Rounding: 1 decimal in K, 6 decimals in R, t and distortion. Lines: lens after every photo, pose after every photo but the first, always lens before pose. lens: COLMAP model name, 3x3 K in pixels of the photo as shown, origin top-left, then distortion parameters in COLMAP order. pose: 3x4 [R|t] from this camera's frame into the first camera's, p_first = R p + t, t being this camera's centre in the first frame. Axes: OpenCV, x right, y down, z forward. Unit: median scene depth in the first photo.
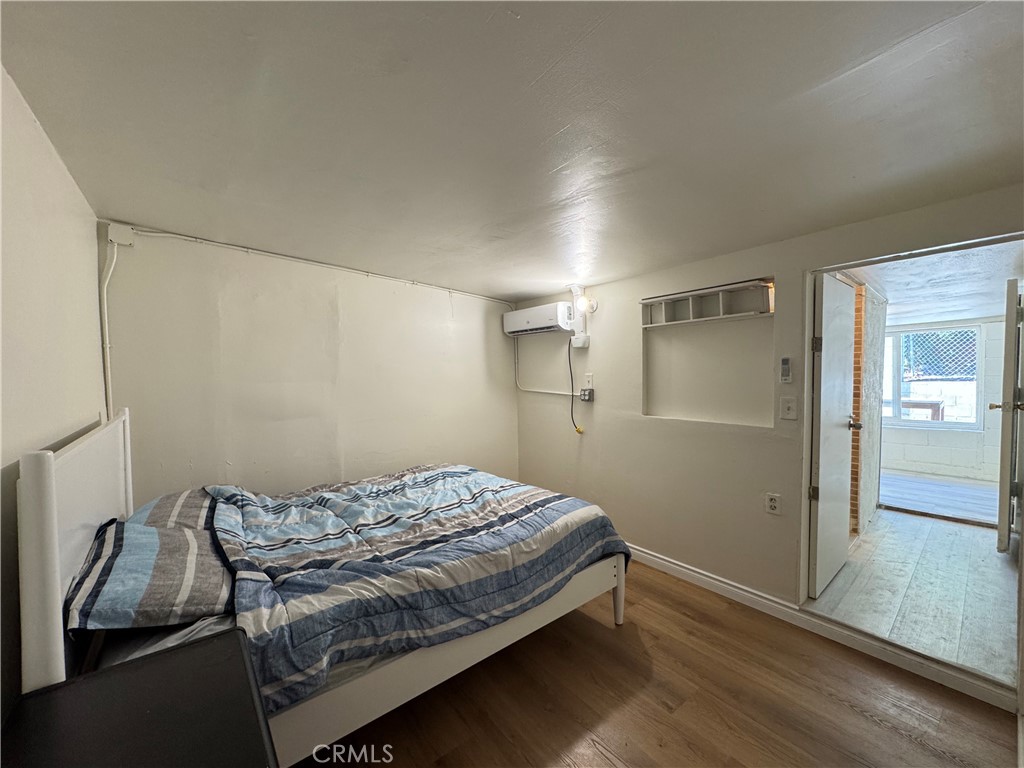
lens RADIAL K [[408.5, 0, 512.0], [0, 408.5, 384.0], [0, 0, 1]] dist [-0.002586, -0.000142]
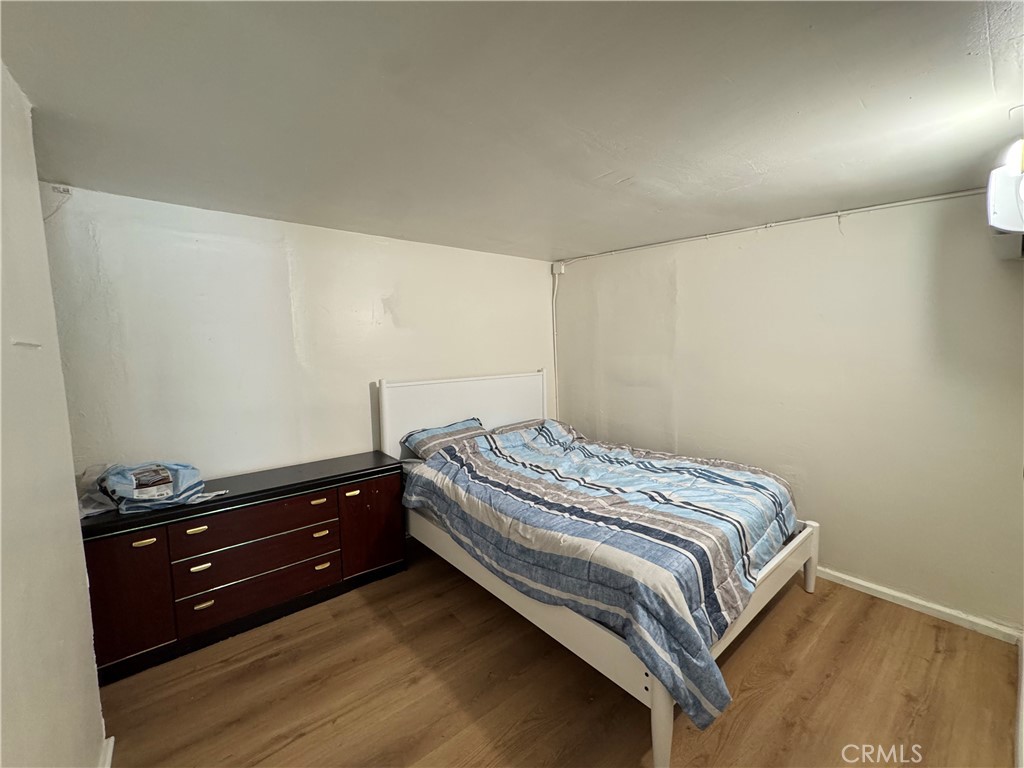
lens RADIAL K [[408.5, 0, 512.0], [0, 408.5, 384.0], [0, 0, 1]] dist [-0.002586, -0.000142]
pose [[0.001695, 0.090992, -0.995850, 0.882717], [0.003360, 0.995845, 0.090997, -0.041407], [0.999993, -0.003500, 0.001383, 0.865402]]
